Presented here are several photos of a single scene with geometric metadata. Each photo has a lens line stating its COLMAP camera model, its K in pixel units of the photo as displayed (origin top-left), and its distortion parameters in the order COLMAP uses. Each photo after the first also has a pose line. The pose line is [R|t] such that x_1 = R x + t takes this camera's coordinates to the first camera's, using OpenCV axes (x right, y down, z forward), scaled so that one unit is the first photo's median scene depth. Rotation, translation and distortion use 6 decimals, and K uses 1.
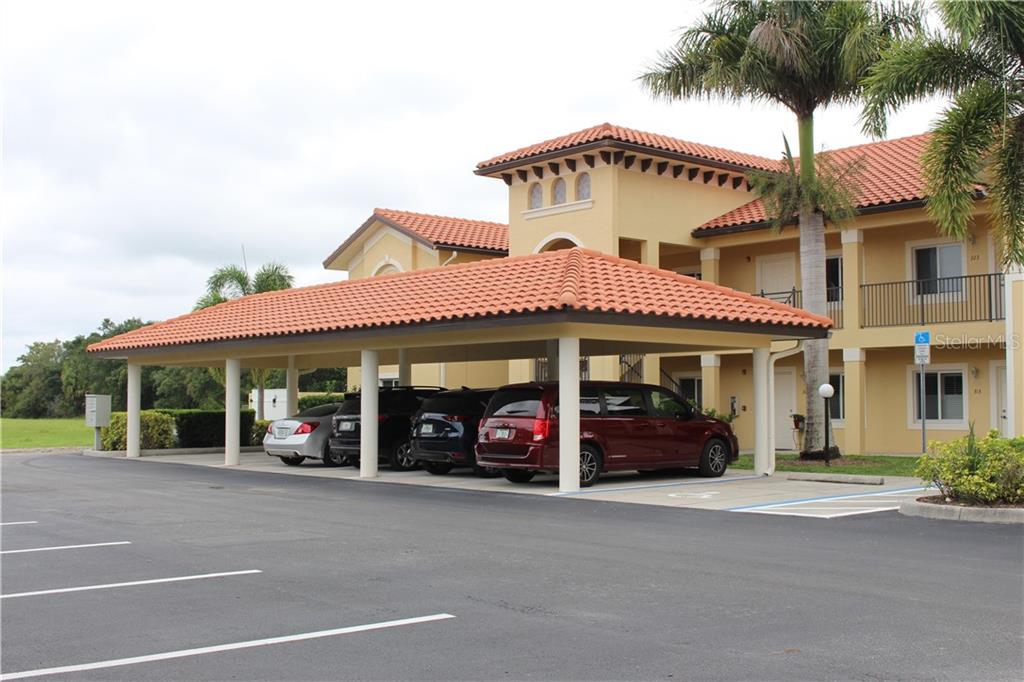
lens RADIAL K [[1251.9, 0, 510.6], [0, 1251.9, 337.0], [0, 0, 1]] dist [-0.017904, 0.000000]
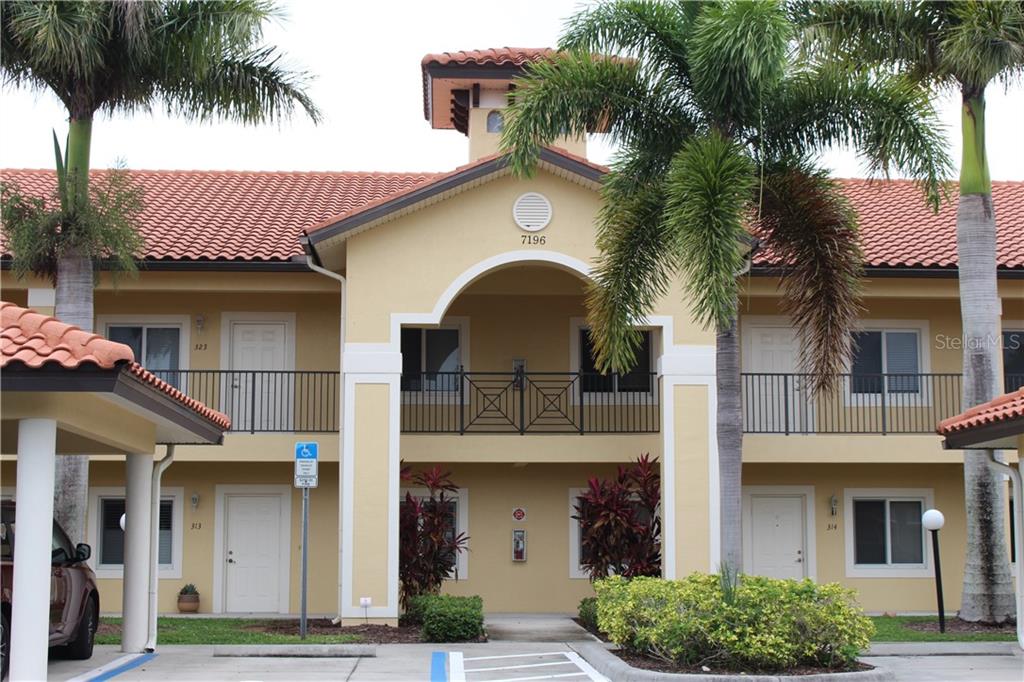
lens RADIAL K [[1541.2, 0, 506.5], [0, 1541.2, 400.7], [0, 0, 1]] dist [0.026741, 0.000000]
pose [[0.637937, 0.074245, 0.766501, -0.252683], [-0.045668, 0.997237, -0.058587, 0.016636], [-0.768733, 0.002370, 0.639565, 0.294455]]
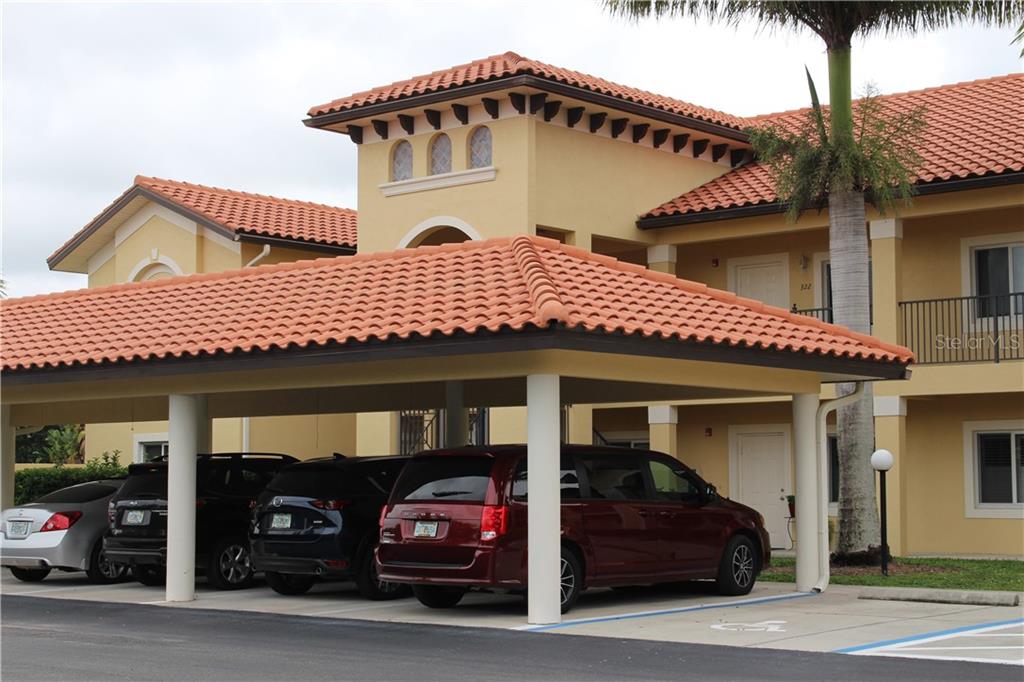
lens RADIAL K [[1800.7, 0, 513.4], [0, 1800.7, 347.1], [0, 0, 1]] dist [0.033551, 0.000000]
pose [[0.989580, 0.008565, 0.143729, -0.070605], [-0.005564, 0.999758, -0.021266, 0.004590], [-0.143876, 0.020245, 0.989389, 0.085180]]
